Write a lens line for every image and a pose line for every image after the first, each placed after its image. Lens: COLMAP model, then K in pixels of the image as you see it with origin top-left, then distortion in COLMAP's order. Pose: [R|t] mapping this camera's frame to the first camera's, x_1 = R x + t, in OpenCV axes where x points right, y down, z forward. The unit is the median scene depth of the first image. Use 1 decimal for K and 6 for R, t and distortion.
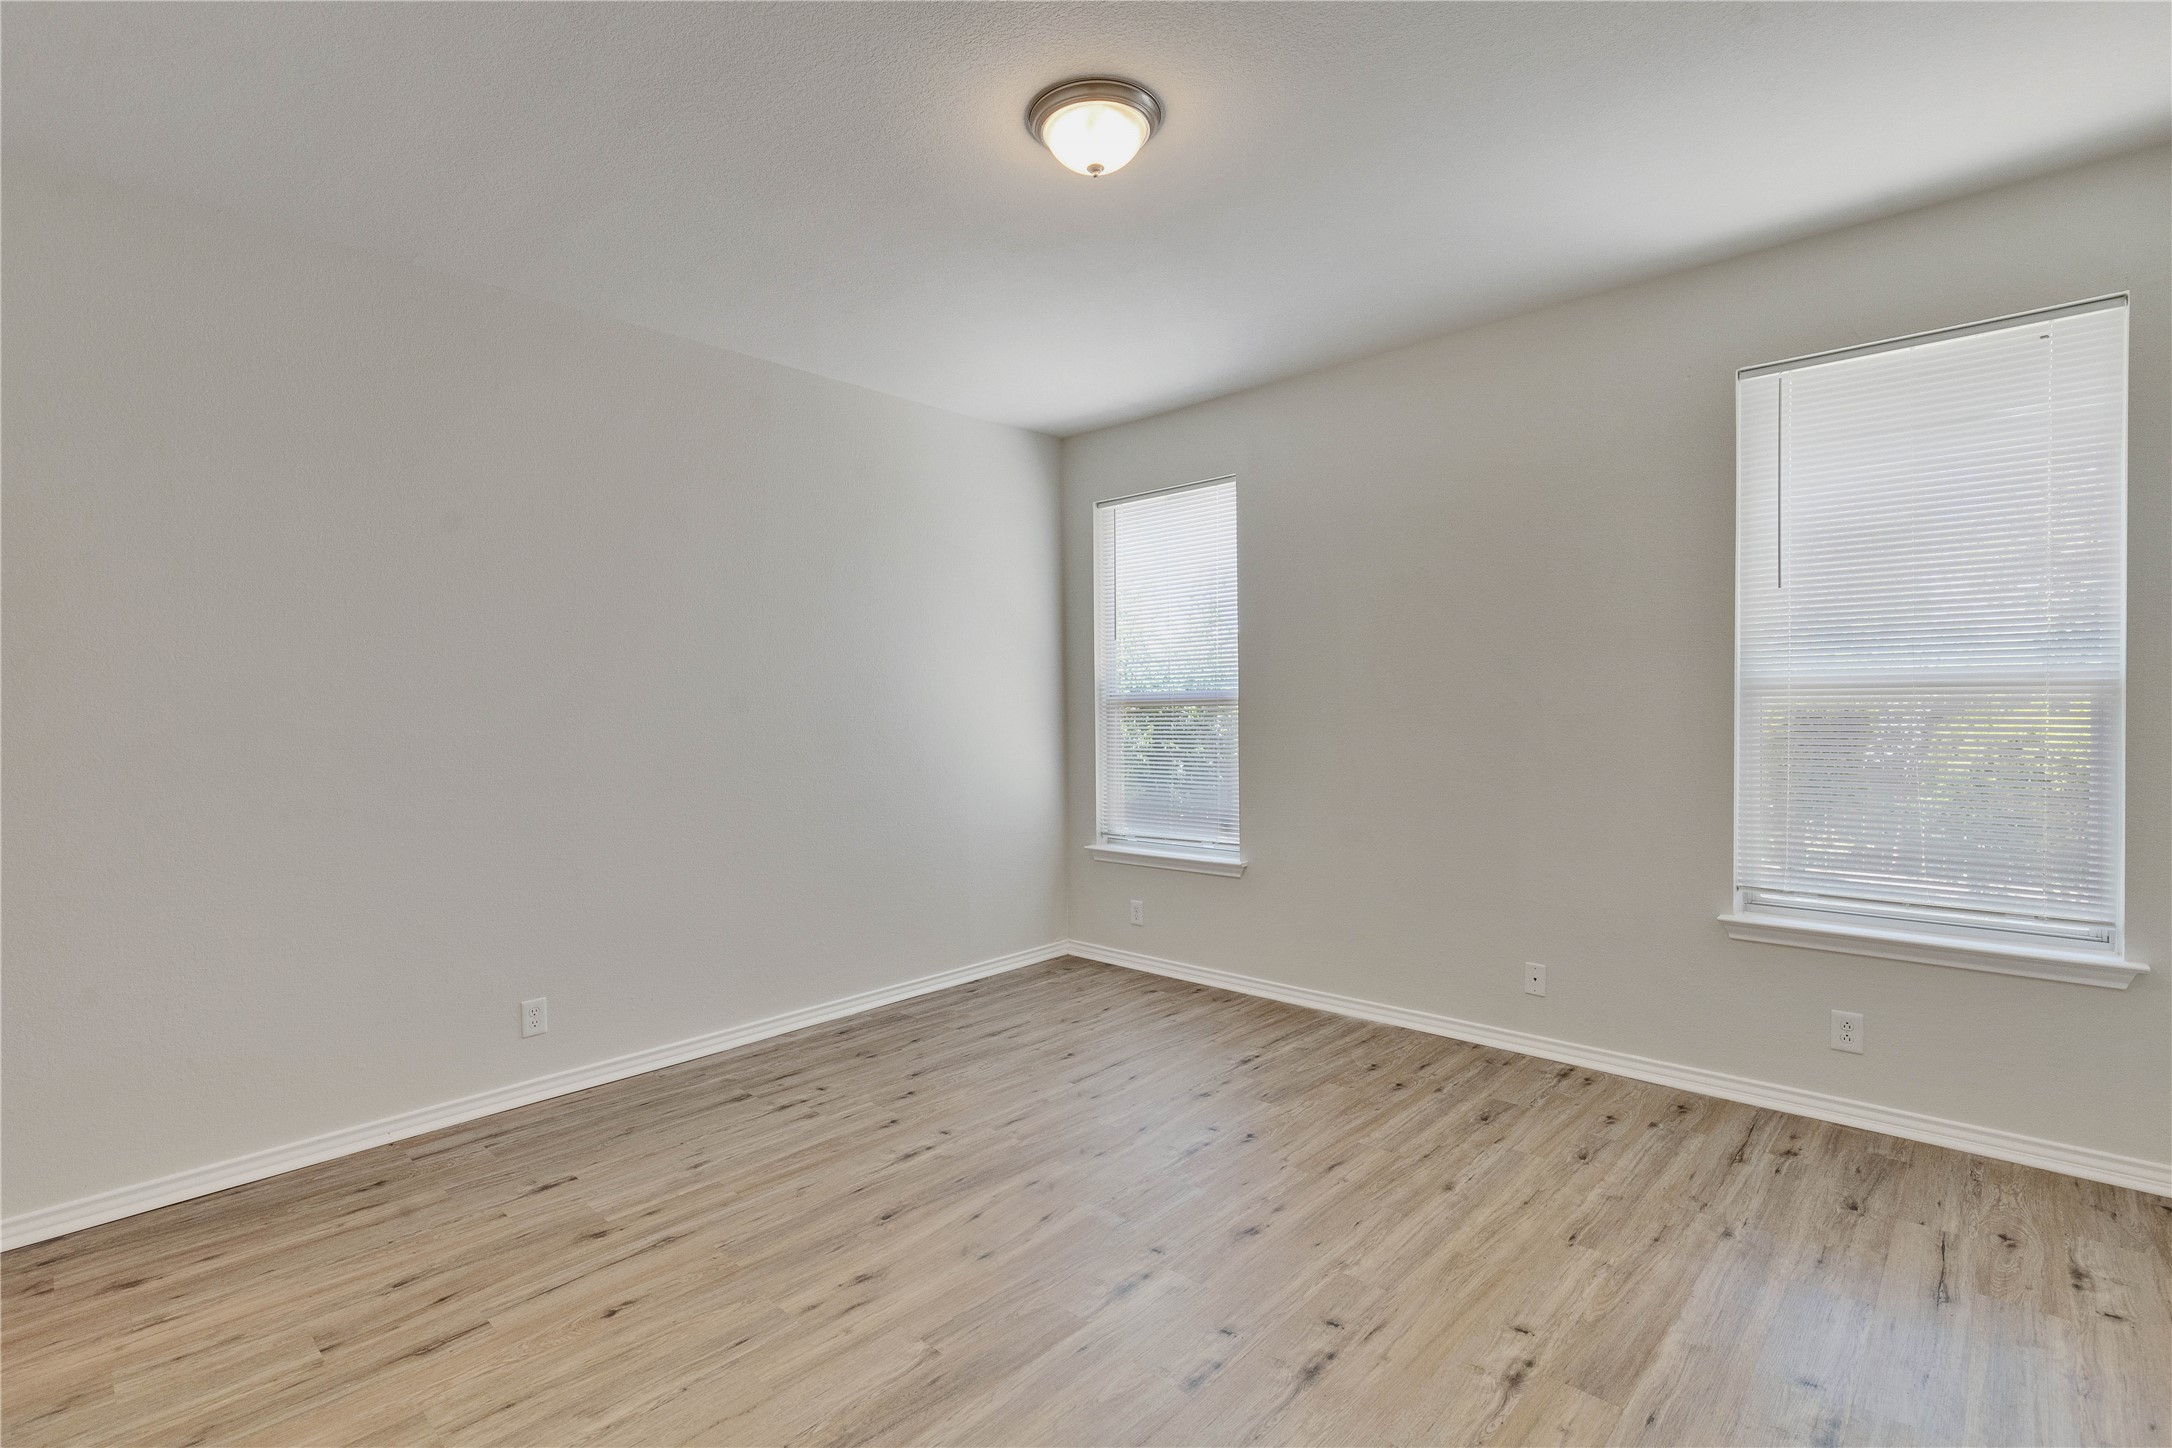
lens RADIAL K [[988.9, 0, 1086.0], [0, 988.9, 724.0], [0, 0, 1]] dist [0.000603, -0.000183]
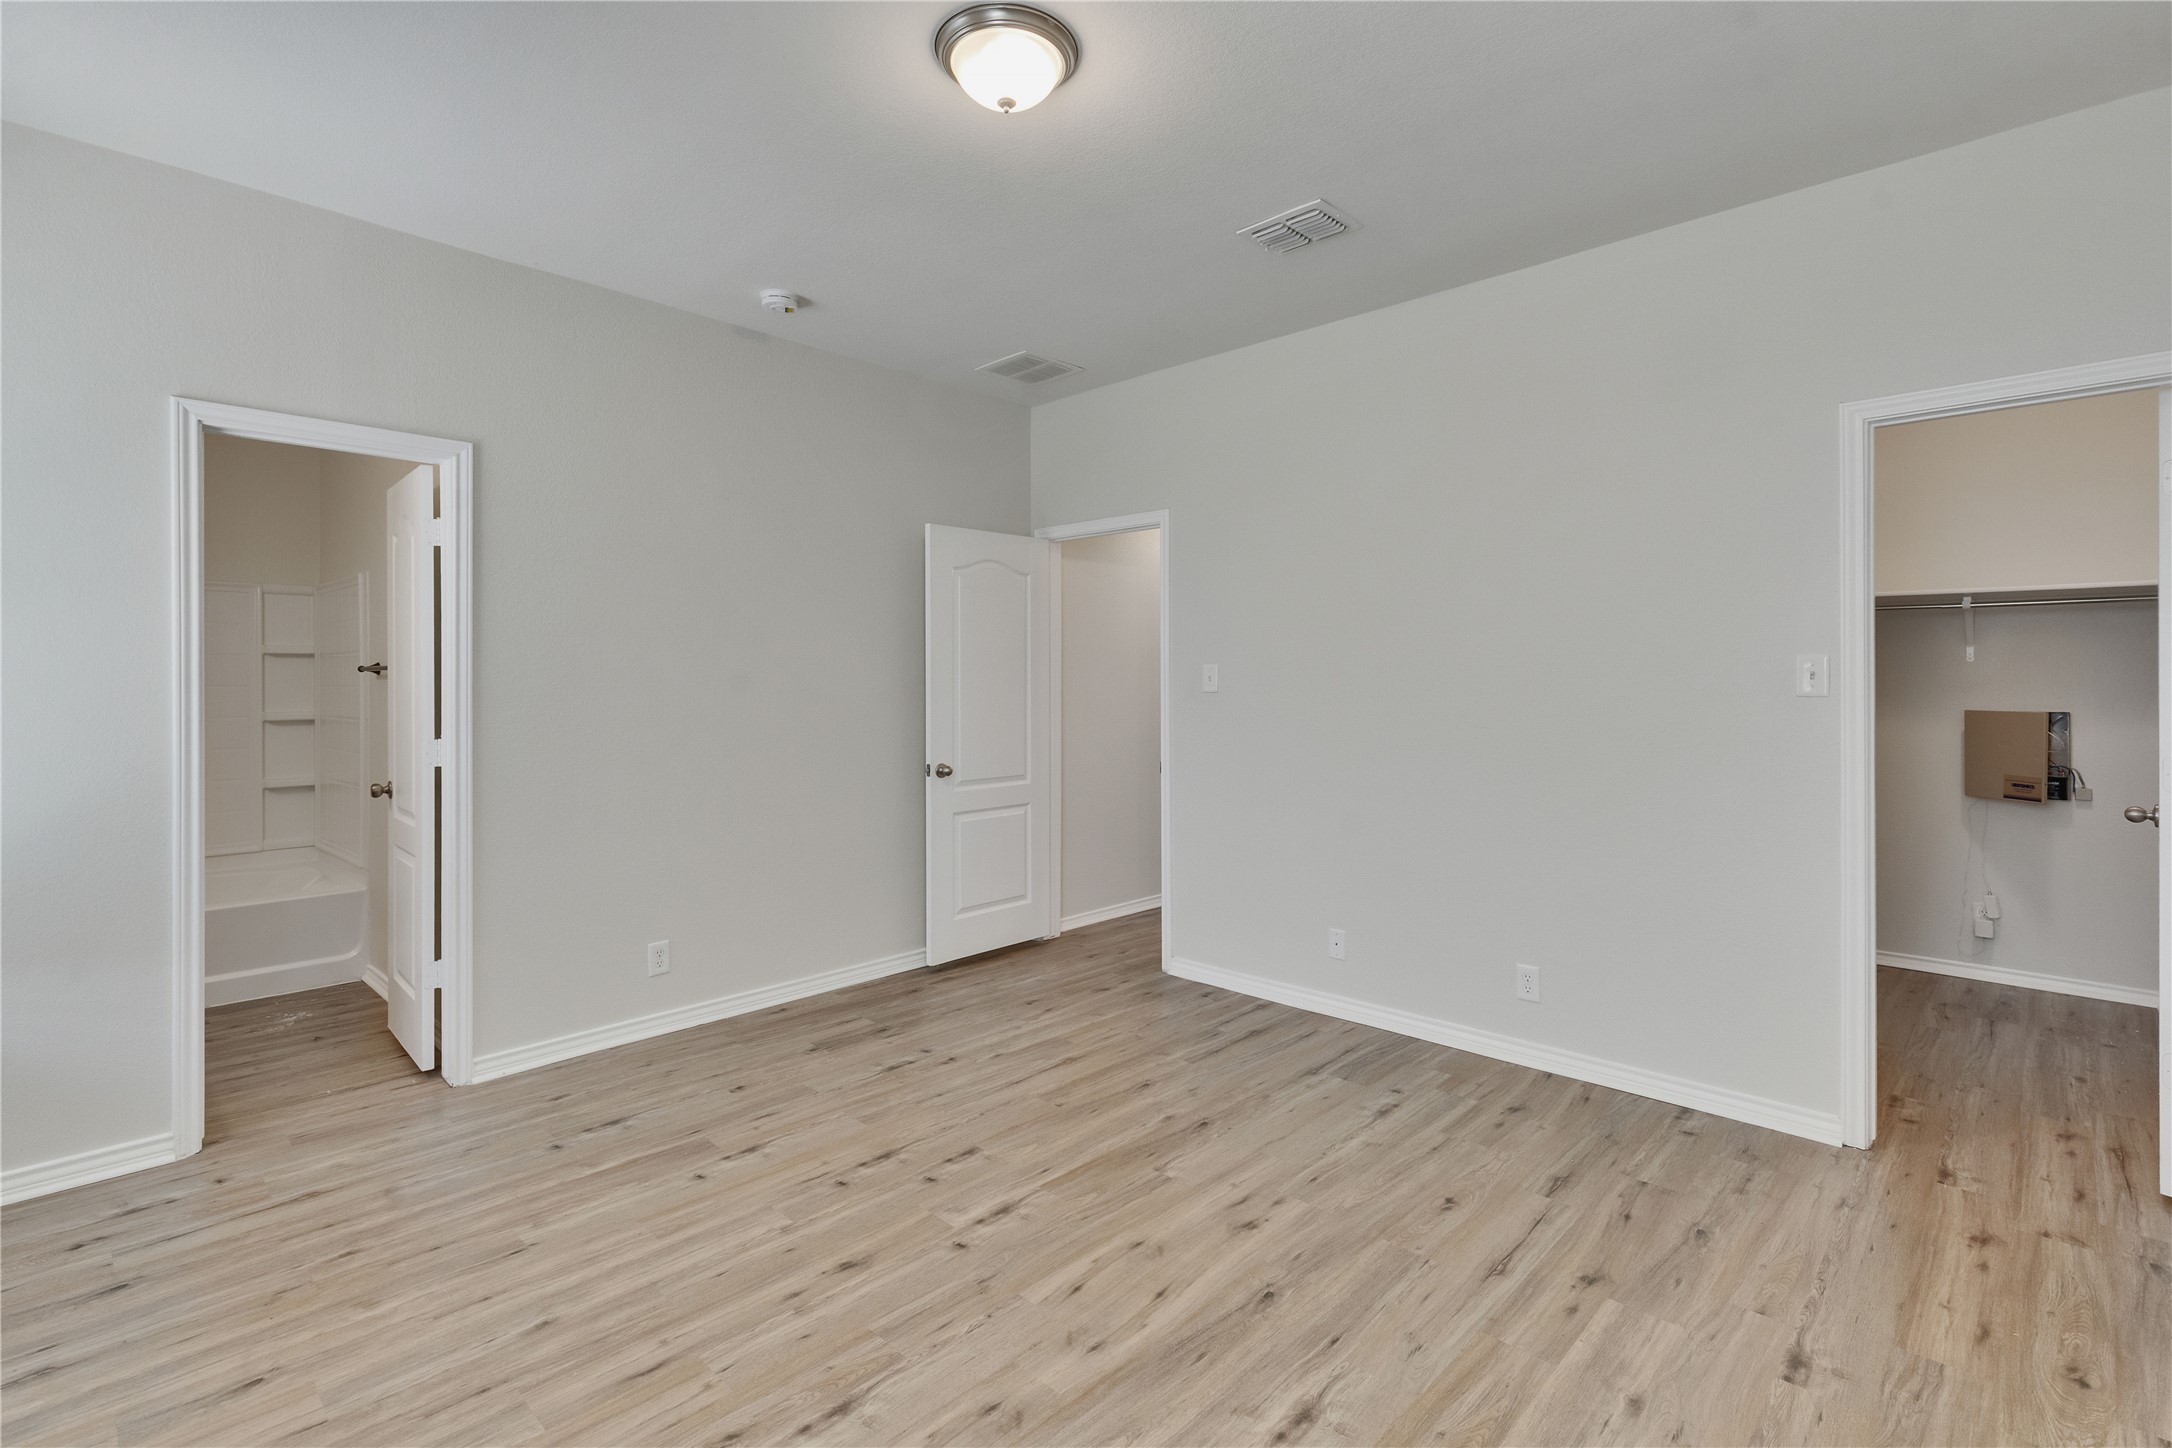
lens RADIAL K [[988.9, 0, 1086.0], [0, 988.9, 724.0], [0, 0, 1]] dist [0.000603, -0.000183]
pose [[-0.999768, 0.013297, 0.016919, -0.075787], [0.014190, 0.998451, 0.053798, -0.027208], [-0.016178, 0.054026, -0.998408, 1.969589]]
